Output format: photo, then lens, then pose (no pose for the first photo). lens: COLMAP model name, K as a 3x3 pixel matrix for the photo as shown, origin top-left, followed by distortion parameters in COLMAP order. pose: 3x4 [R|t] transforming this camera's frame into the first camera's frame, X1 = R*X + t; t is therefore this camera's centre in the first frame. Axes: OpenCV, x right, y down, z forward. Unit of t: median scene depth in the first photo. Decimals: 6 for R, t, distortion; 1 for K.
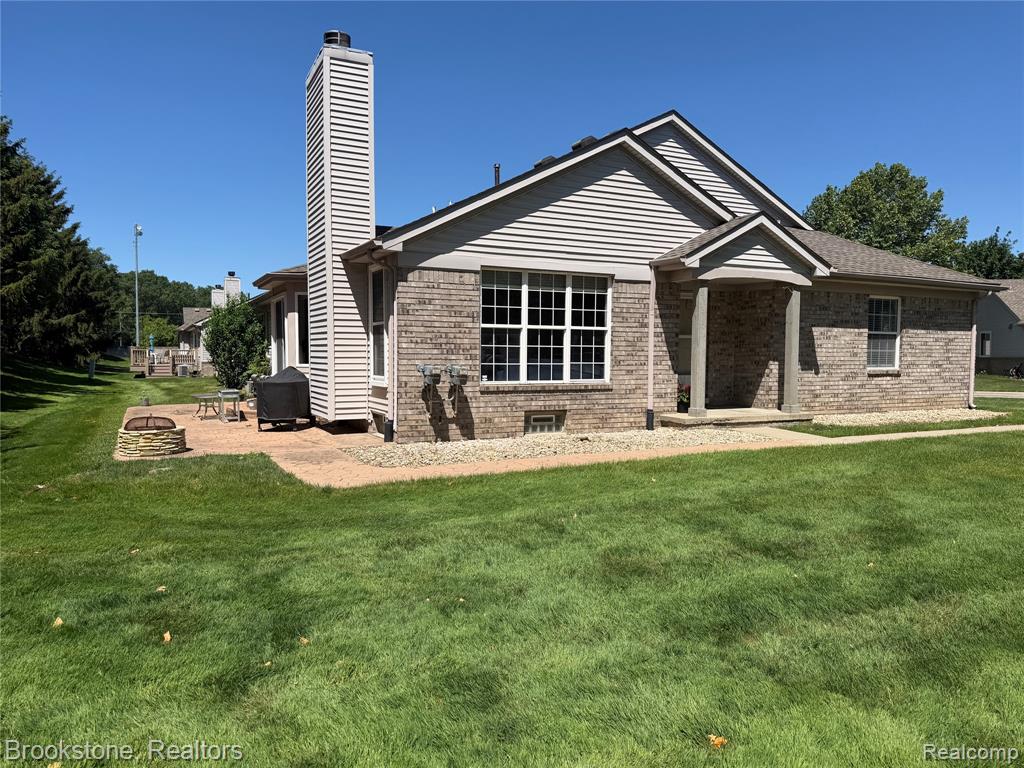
lens RADIAL K [[722.5, 0, 504.7], [0, 722.5, 393.0], [0, 0, 1]] dist [0.100379, -0.129669]
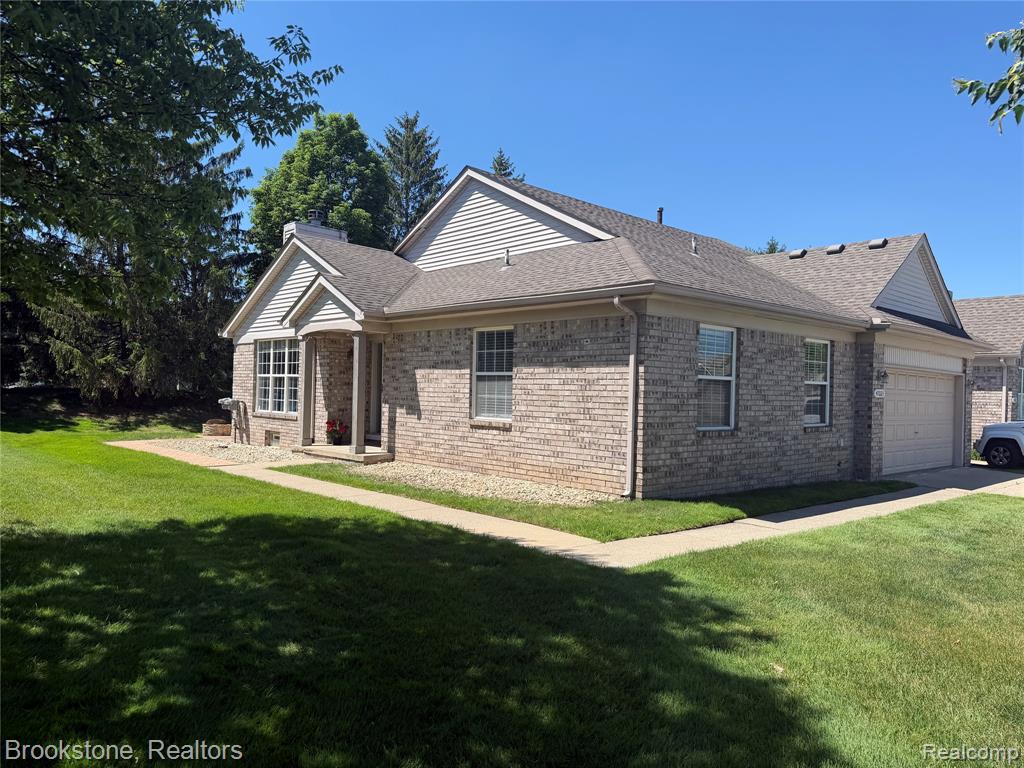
lens RADIAL K [[722.5, 0, 516.0], [0, 722.5, 390.3], [0, 0, 1]] dist [0.100379, -0.129669]
pose [[0.272269, -0.001963, -0.962219, 1.601812], [-0.075800, 0.996847, -0.023482, -0.060716], [0.959231, 0.079330, 0.271262, 1.034637]]
